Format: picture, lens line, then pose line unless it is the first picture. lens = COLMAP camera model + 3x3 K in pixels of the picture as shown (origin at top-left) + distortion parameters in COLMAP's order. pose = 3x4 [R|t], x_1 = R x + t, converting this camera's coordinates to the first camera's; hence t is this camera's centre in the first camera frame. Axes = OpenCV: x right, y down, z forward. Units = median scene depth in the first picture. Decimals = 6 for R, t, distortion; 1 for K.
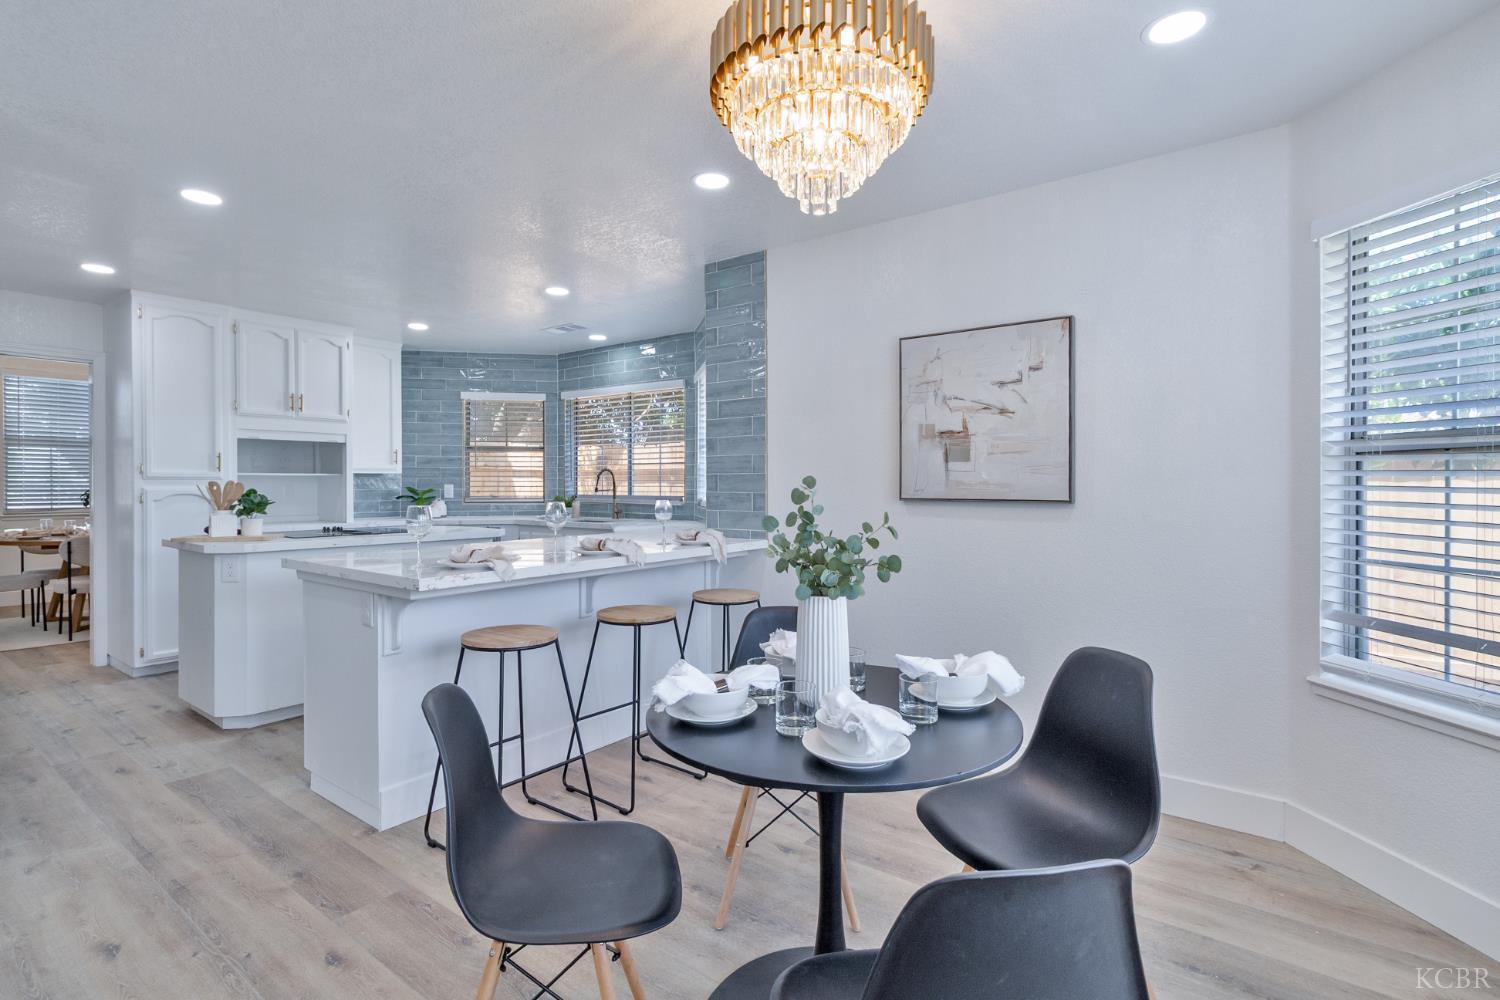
lens RADIAL K [[690.9, 0, 755.6], [0, 690.9, 501.4], [0, 0, 1]] dist [-0.003368, 0.000031]
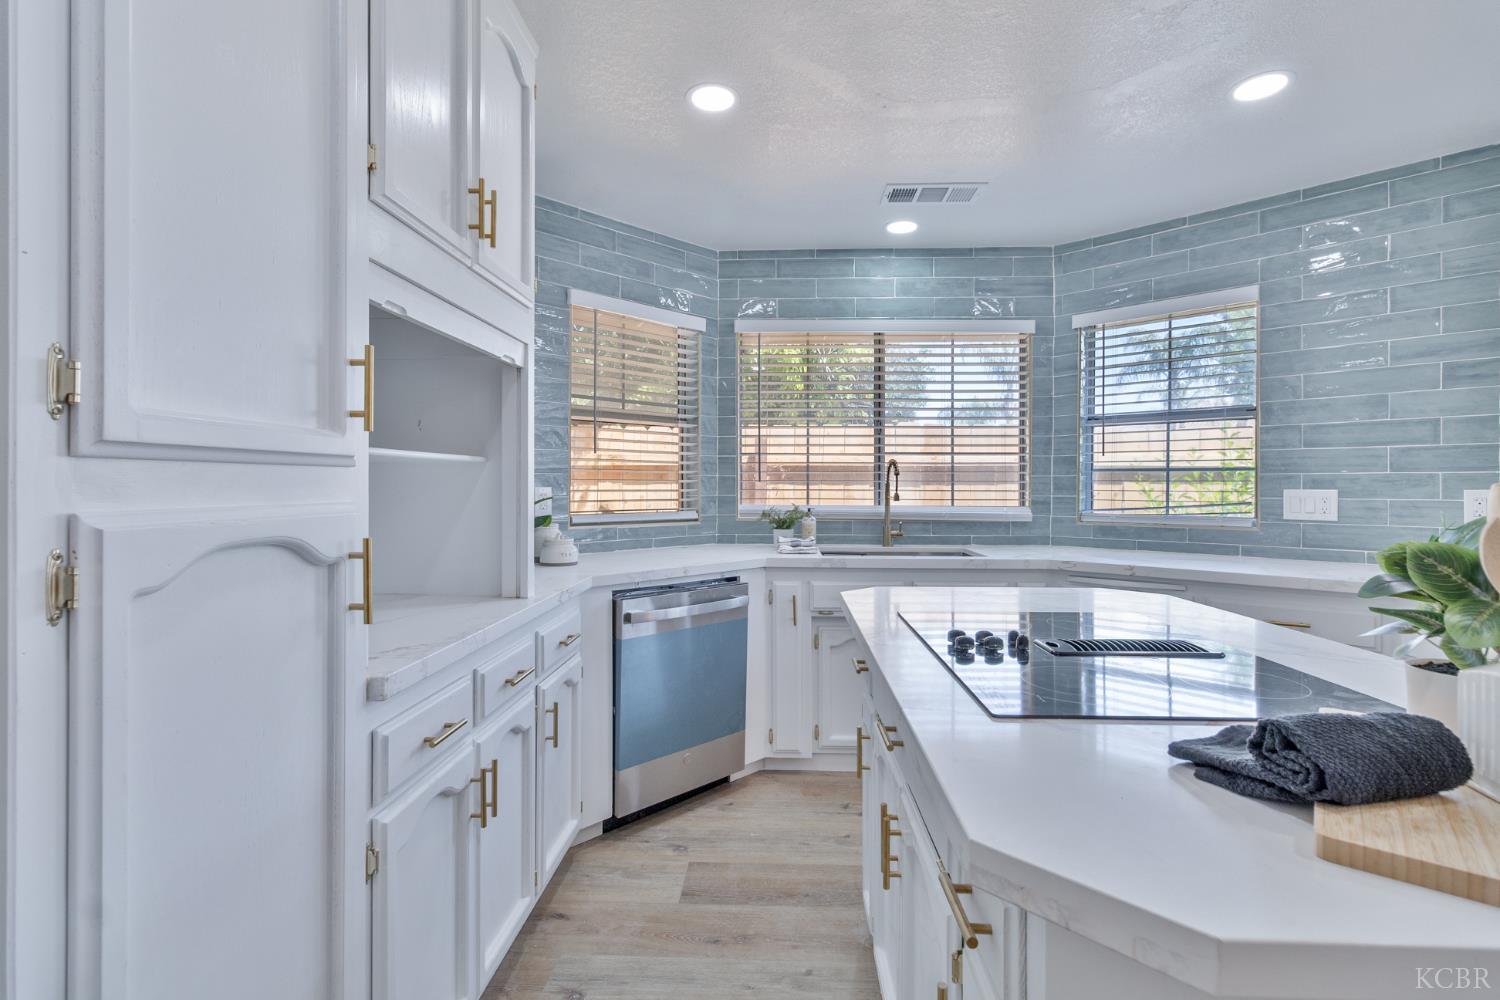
lens RADIAL K [[690.9, 0, 755.8], [0, 690.9, 487.1], [0, 0, 1]] dist [-0.003368, 0.000031]
pose [[0.817072, -0.003330, 0.576526, -0.615921], [0.018916, 0.999600, -0.021034, -0.014267], [-0.576225, 0.028091, 0.816808, 0.575420]]
